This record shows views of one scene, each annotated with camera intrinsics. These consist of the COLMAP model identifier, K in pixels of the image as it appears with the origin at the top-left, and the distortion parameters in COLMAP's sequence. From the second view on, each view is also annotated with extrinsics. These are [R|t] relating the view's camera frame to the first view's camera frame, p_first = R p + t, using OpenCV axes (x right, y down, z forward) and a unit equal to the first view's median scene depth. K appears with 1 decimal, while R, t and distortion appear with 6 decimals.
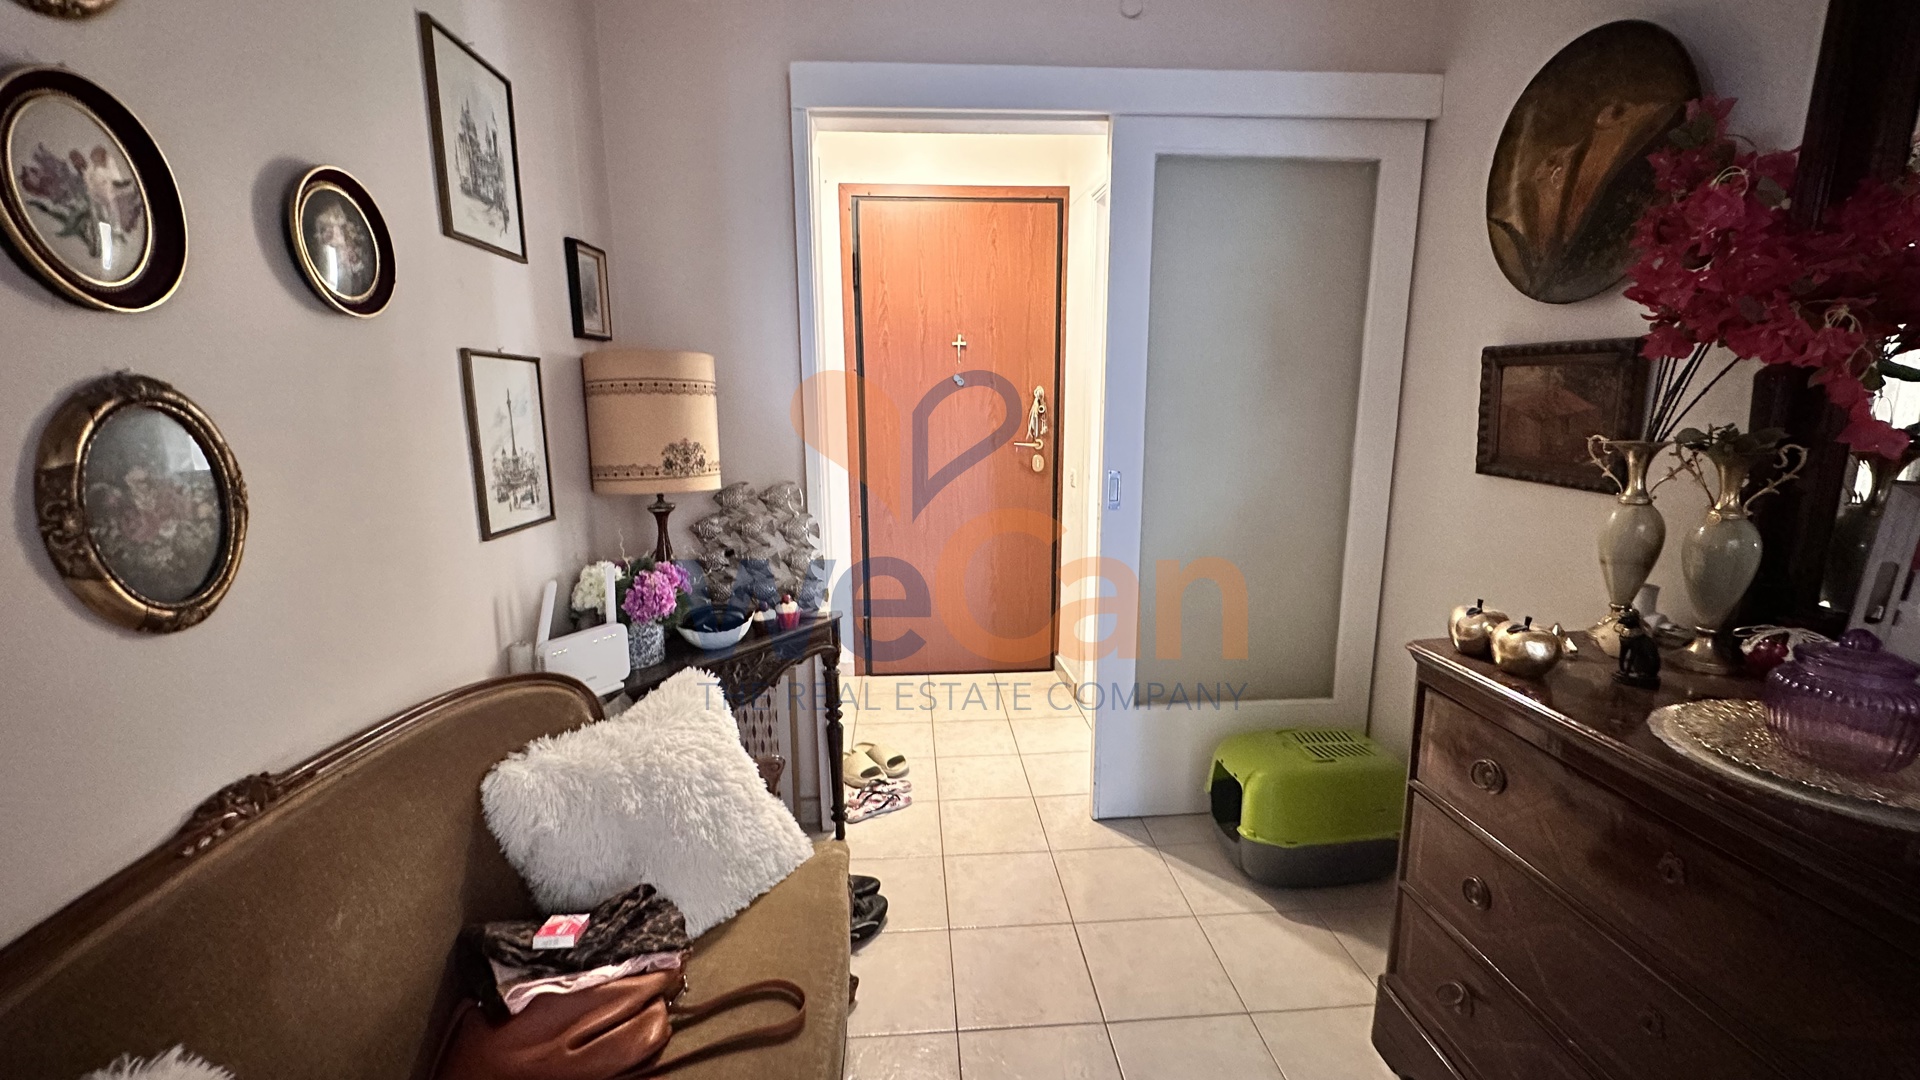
lens RADIAL K [[765.5, 0, 962.3], [0, 765.5, 536.5], [0, 0, 1]] dist [-0.000760, -0.000136]
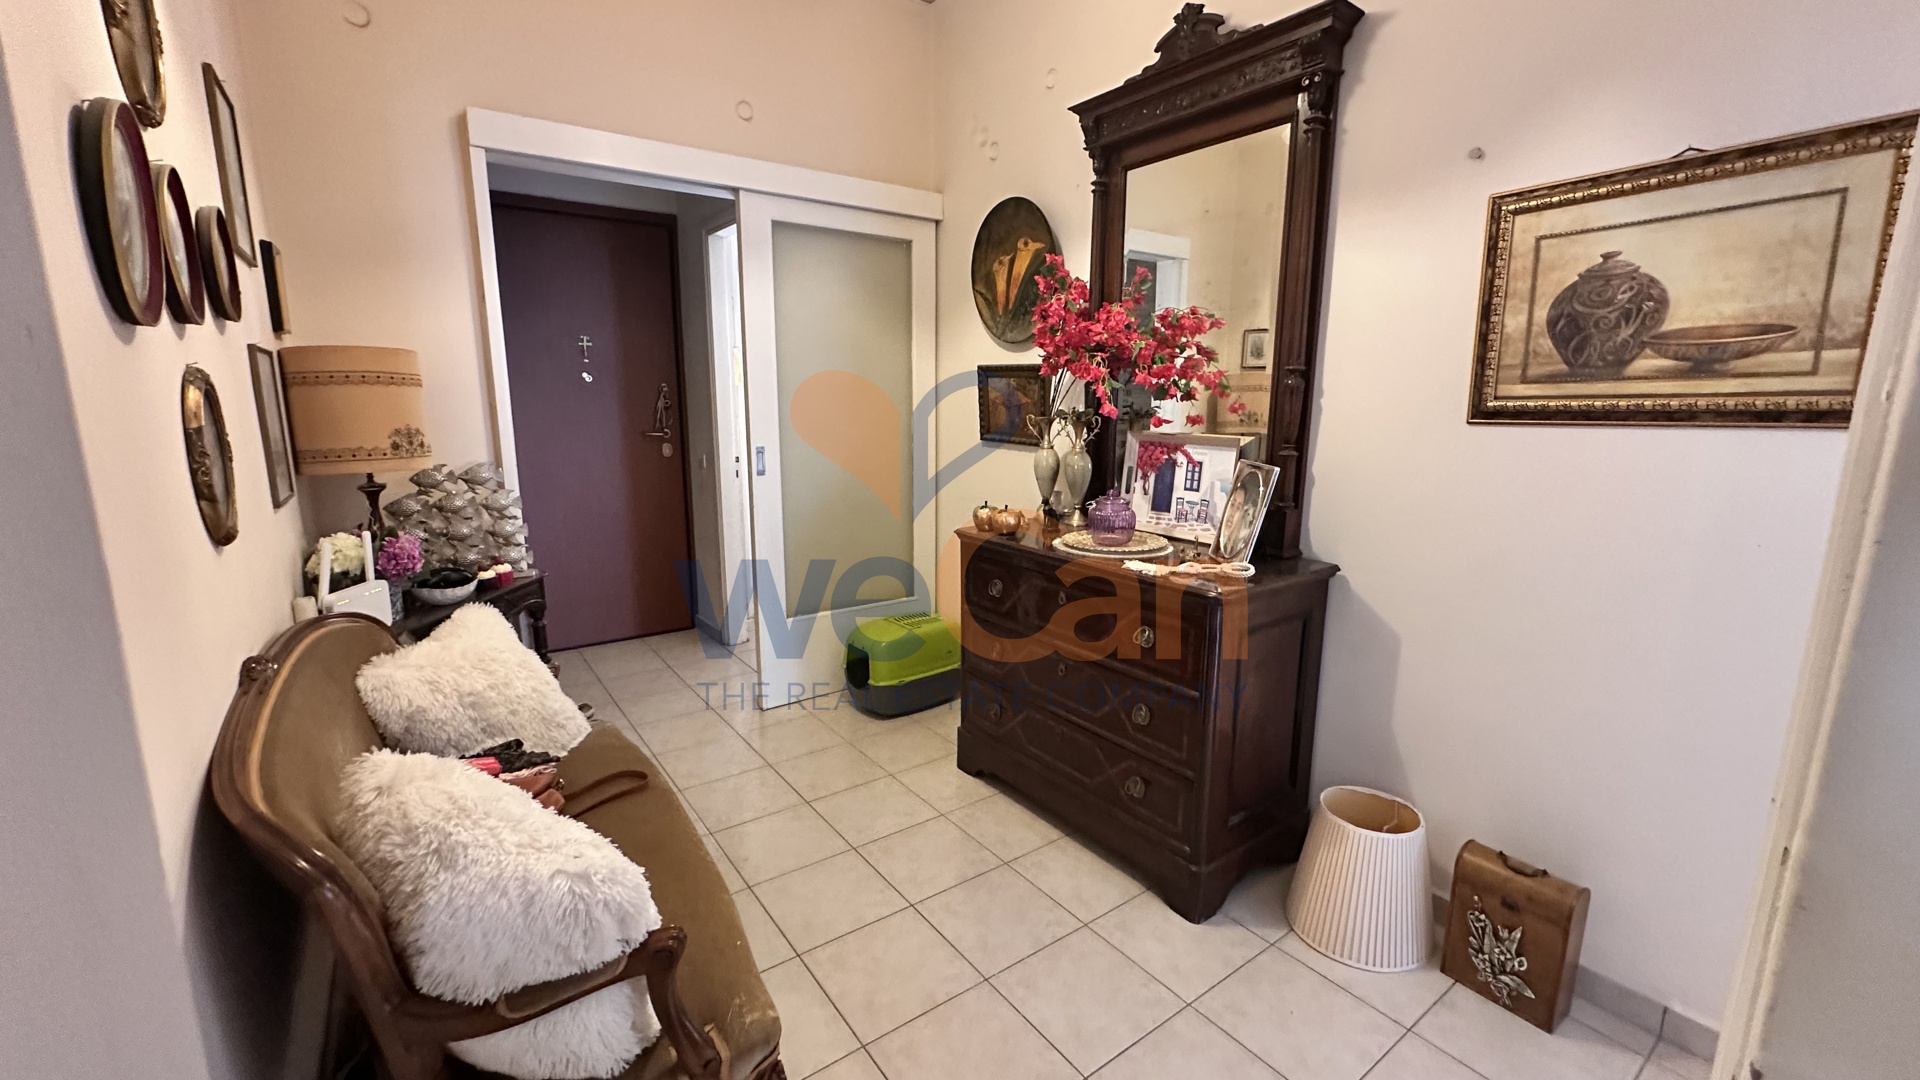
lens RADIAL K [[765.5, 0, 961.2], [0, 765.5, 539.8], [0, 0, 1]] dist [-0.000760, -0.000136]
pose [[0.849803, -0.088744, 0.519577, -0.295253], [0.086713, 0.995832, 0.028263, 0.095994], [-0.519920, 0.021036, 0.853956, -0.469273]]
